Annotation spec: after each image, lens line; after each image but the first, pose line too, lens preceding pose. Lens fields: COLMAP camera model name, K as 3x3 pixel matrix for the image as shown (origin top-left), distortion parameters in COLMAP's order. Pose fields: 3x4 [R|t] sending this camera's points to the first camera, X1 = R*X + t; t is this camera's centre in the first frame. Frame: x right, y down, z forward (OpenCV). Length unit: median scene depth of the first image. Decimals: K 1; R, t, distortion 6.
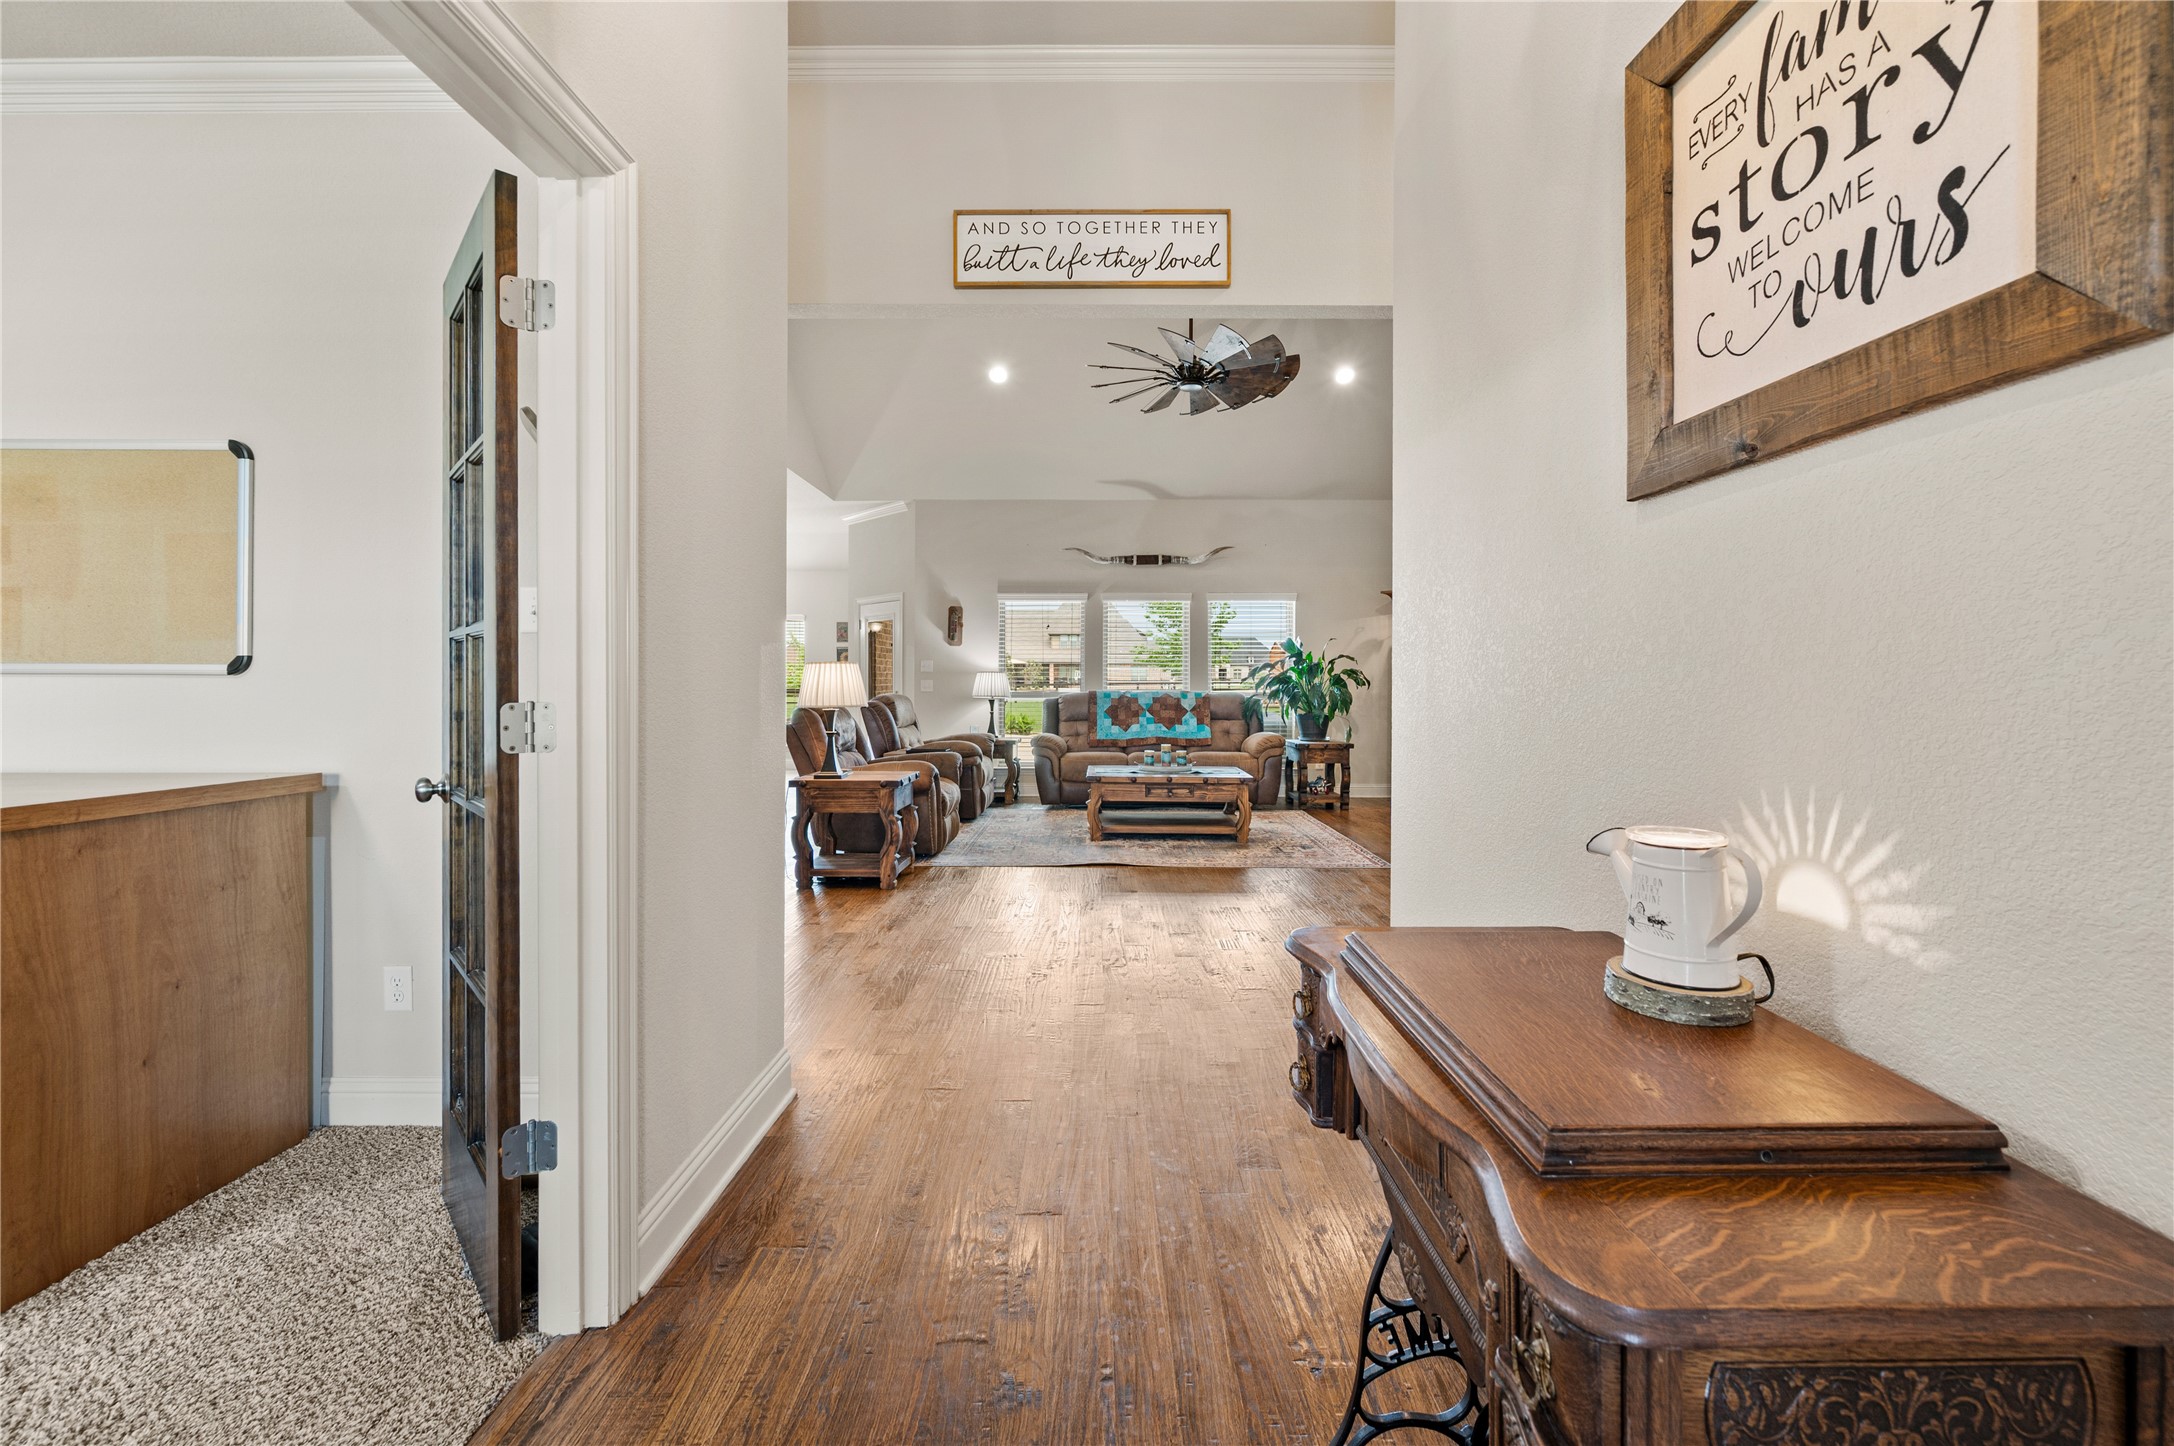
lens RADIAL K [[868.7, 0, 1079.6], [0, 868.7, 688.5], [0, 0, 1]] dist [0.000532, -0.000925]
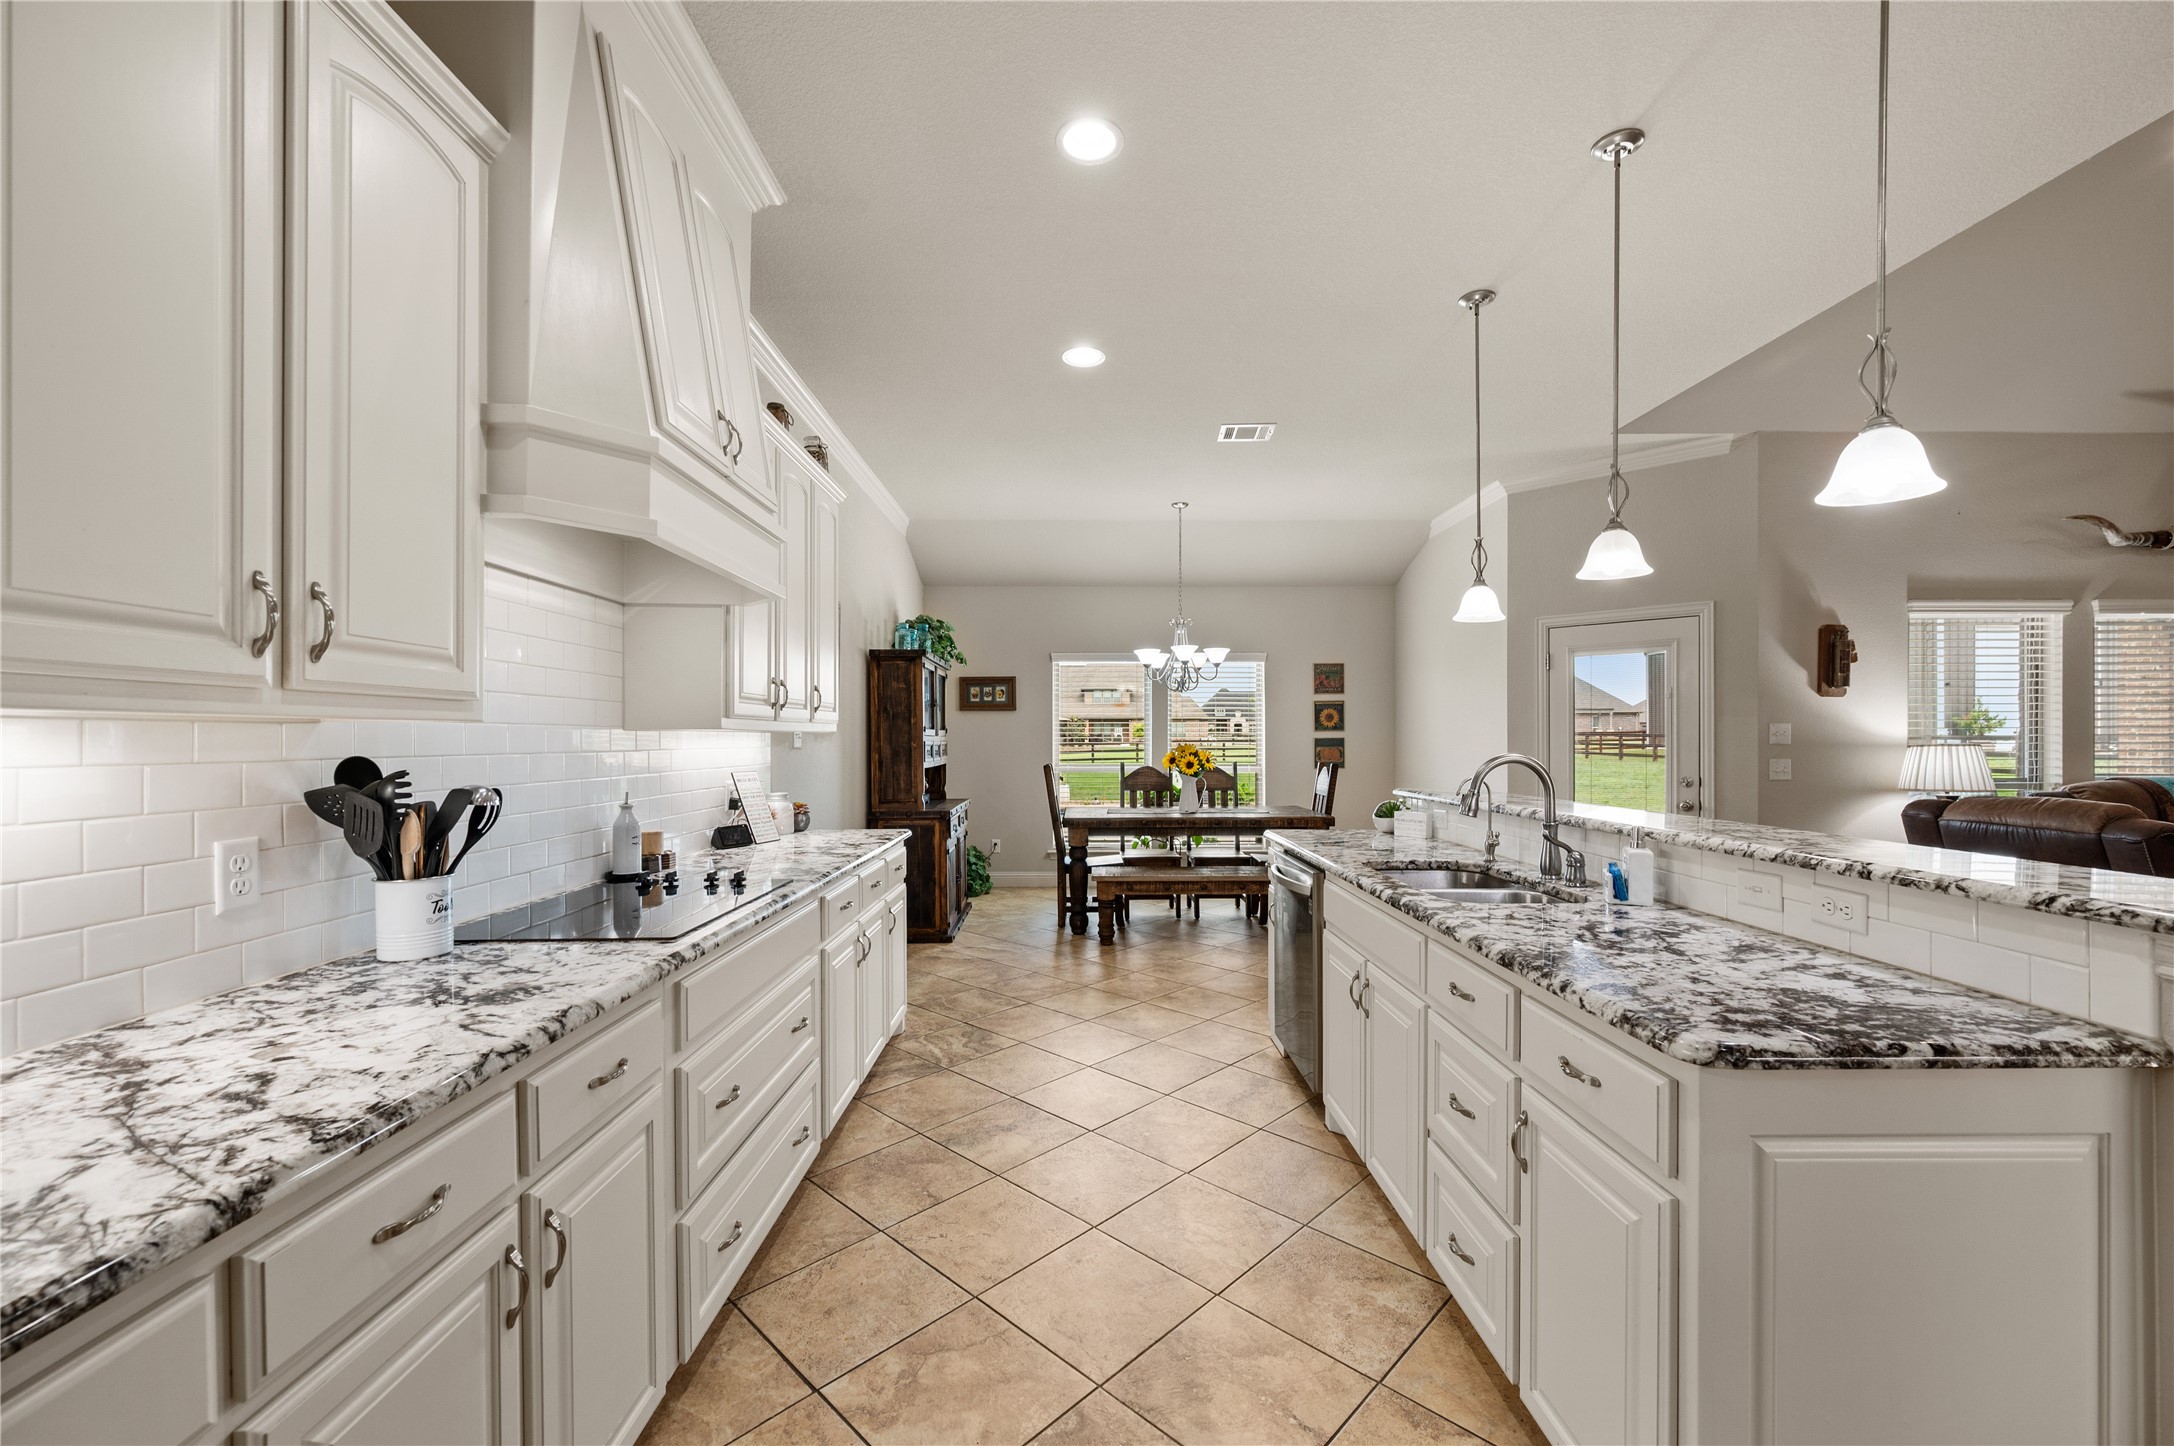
lens RADIAL K [[868.7, 0, 1102.9], [0, 868.7, 743.2], [0, 0, 1]] dist [0.000532, -0.000925]
pose [[0.999433, -0.006259, 0.033095, -0.677997], [0.006277, 0.999980, -0.000426, -0.023045], [-0.033091, 0.000634, 0.999452, 0.499139]]
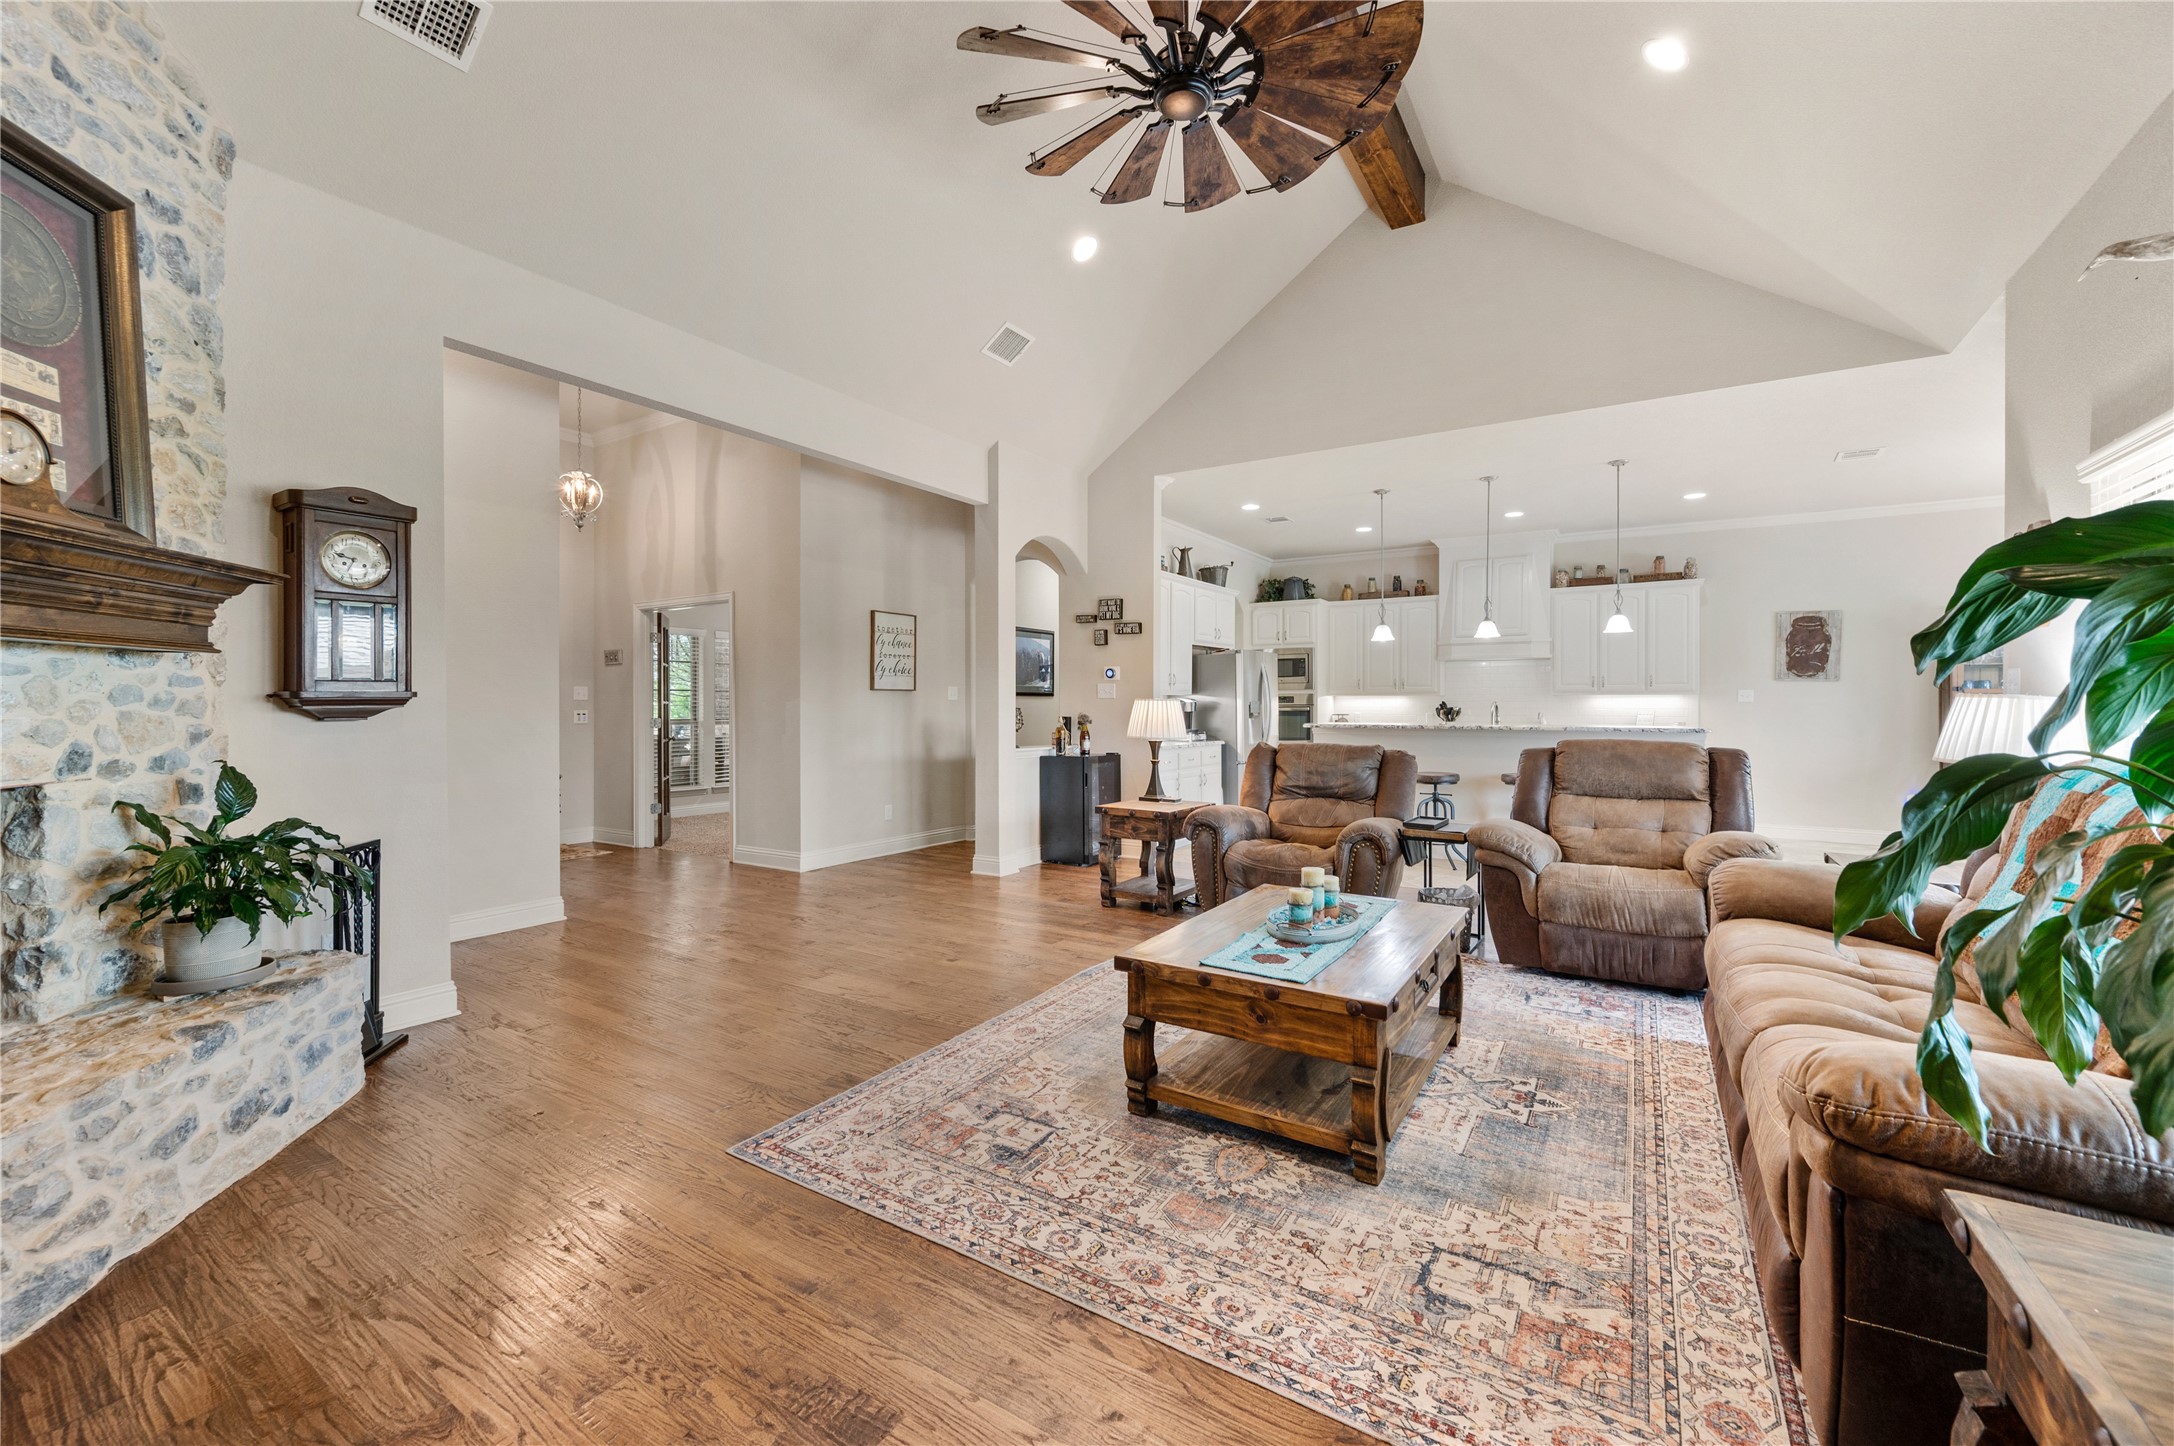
lens RADIAL K [[868.7, 0, 1090.5], [0, 868.7, 705.9], [0, 0, 1]] dist [0.000532, -0.000925]
pose [[-0.523039, -0.003652, -0.852301, 0.423160], [-0.006380, 0.999980, -0.000370, -0.012008], [0.852285, 0.005245, -0.523051, 0.914851]]
